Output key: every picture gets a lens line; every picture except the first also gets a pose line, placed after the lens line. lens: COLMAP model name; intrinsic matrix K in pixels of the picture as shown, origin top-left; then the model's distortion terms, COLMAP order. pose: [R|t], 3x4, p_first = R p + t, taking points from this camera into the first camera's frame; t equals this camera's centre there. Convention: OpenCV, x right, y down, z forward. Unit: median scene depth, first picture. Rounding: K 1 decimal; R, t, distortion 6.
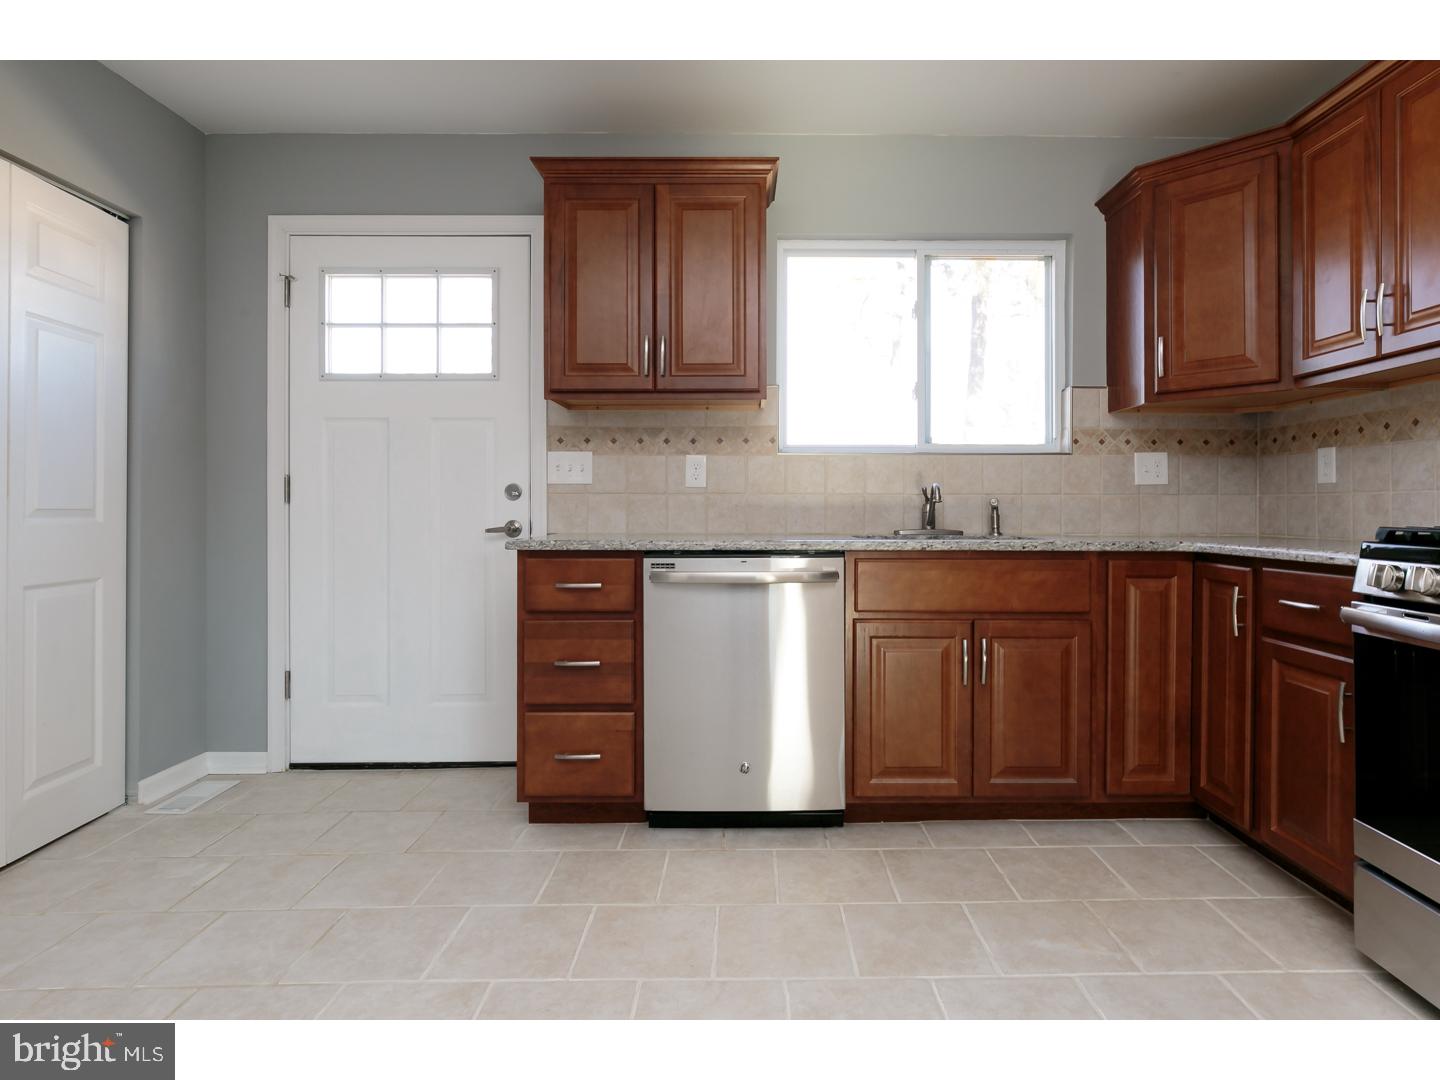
lens RADIAL K [[756.8, 0, 749.3], [0, 756.8, 508.4], [0, 0, 1]] dist [-0.003076, -0.001144]
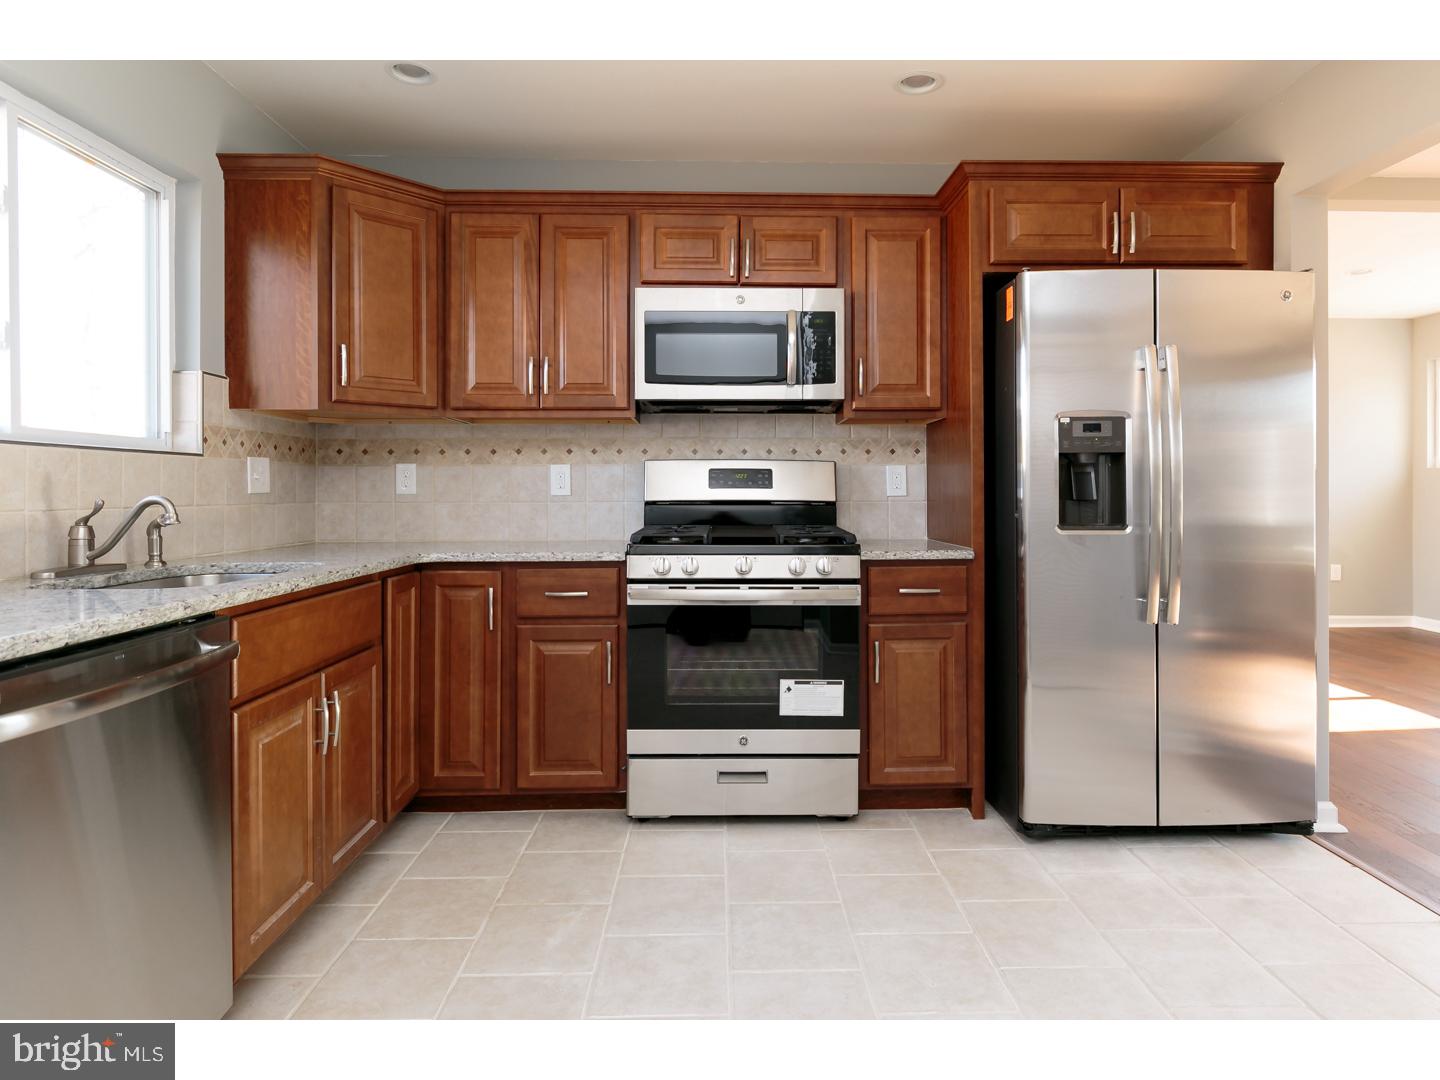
lens RADIAL K [[828.3, 0, 720.7], [0, 828.3, 498.7], [0, 0, 1]] dist [-0.002080, -0.000165]
pose [[-0.007477, -0.012438, 0.999895, -0.561932], [0.000971, 0.999922, 0.012446, -0.044714], [-0.999972, 0.001064, -0.007464, 0.562801]]
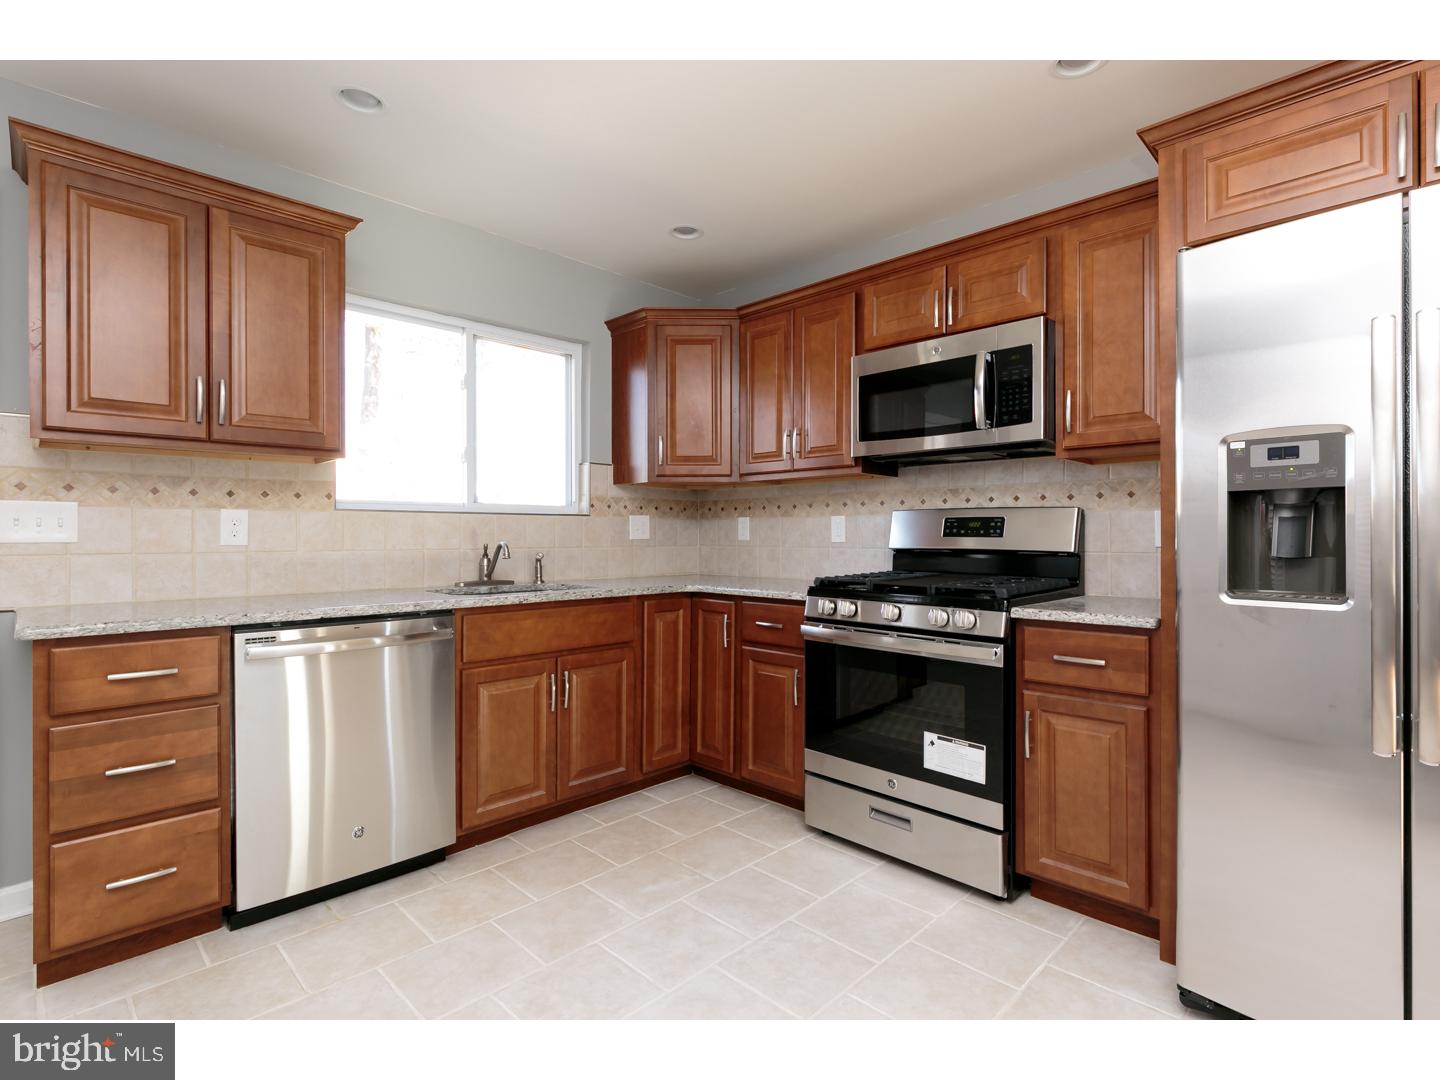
lens RADIAL K [[706.1, 0, 720.0], [0, 706.1, 540.0], [0, 0, 1]] dist [-0.002185, -0.000534]
pose [[0.716830, -0.007864, 0.697204, -0.300873], [0.001500, 0.999951, 0.009737, -0.051670], [-0.697247, -0.005934, 0.716807, -0.004385]]
